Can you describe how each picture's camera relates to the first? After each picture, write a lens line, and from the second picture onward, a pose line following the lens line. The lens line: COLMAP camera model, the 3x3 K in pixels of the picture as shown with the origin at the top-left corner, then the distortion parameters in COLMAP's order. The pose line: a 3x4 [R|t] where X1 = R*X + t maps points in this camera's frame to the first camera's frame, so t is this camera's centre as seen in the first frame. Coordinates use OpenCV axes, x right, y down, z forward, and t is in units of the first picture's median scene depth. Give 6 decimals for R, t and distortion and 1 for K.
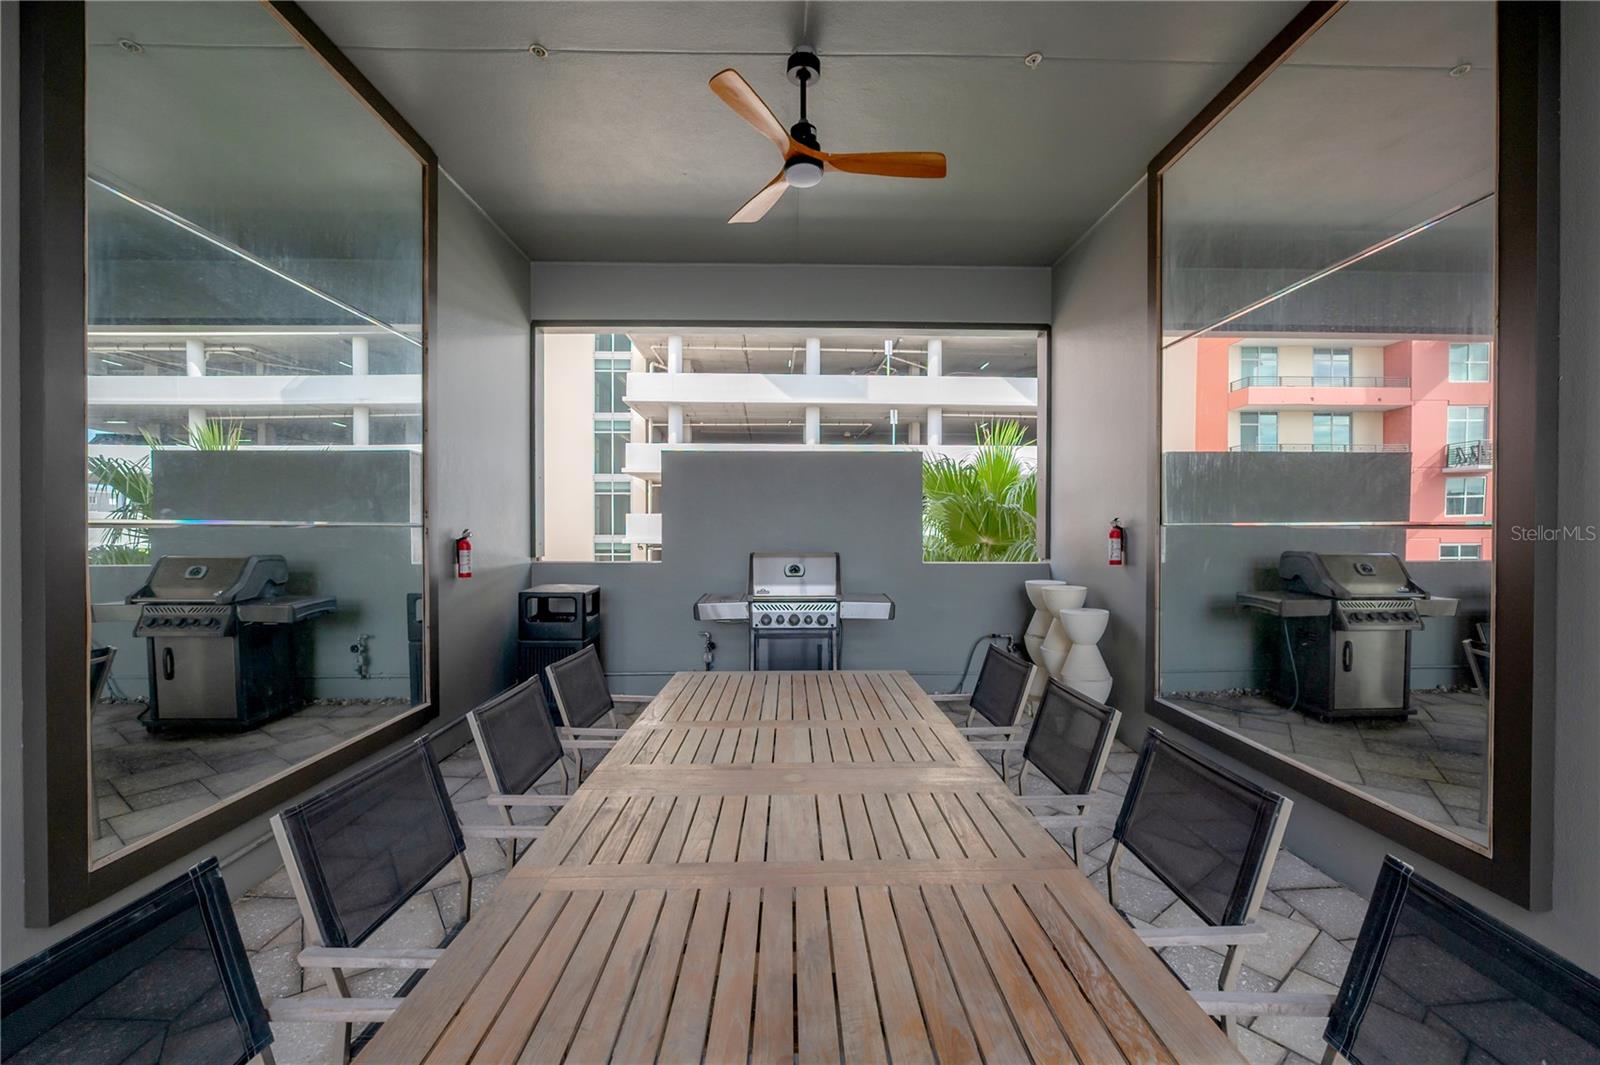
lens RADIAL K [[663.6, 0, 796.2], [0, 663.6, 519.8], [0, 0, 1]] dist [-0.002763, -0.000239]
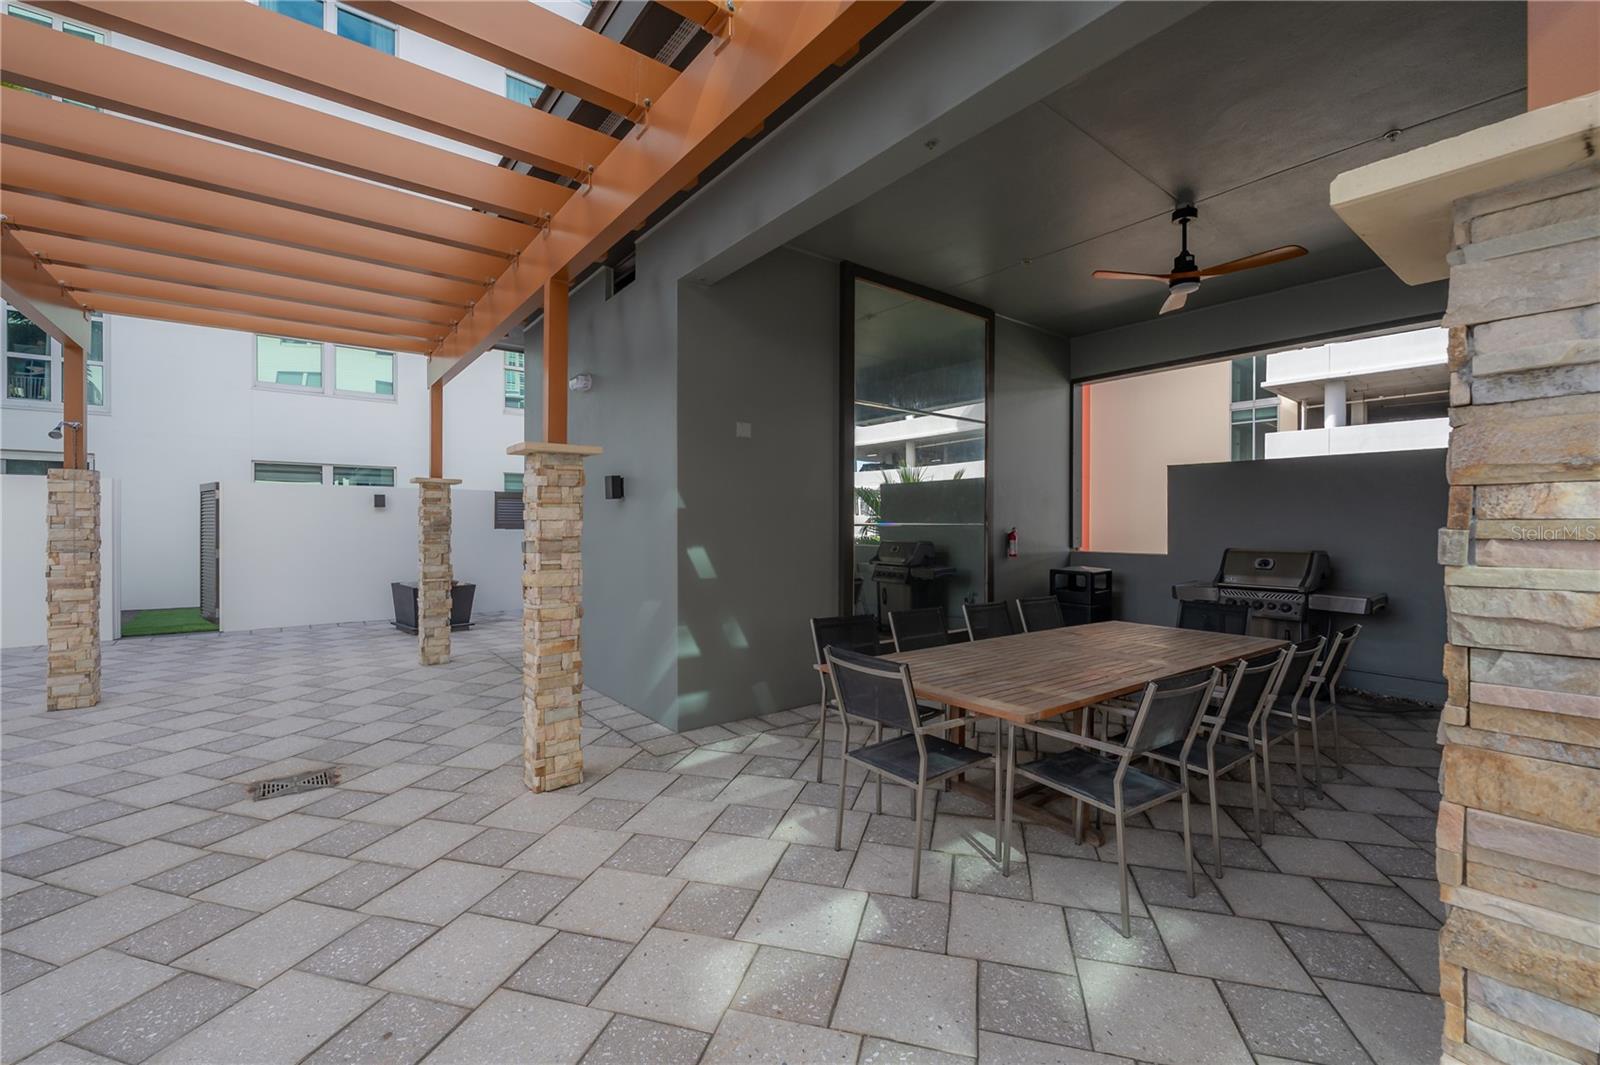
lens RADIAL K [[663.6, 0, 796.2], [0, 663.6, 519.8], [0, 0, 1]] dist [-0.002763, -0.000239]
pose [[0.615242, -0.007017, -0.788307, 0.378757], [0.007149, 0.999969, -0.003322, -0.002157], [0.788306, -0.003592, 0.615274, -0.354507]]
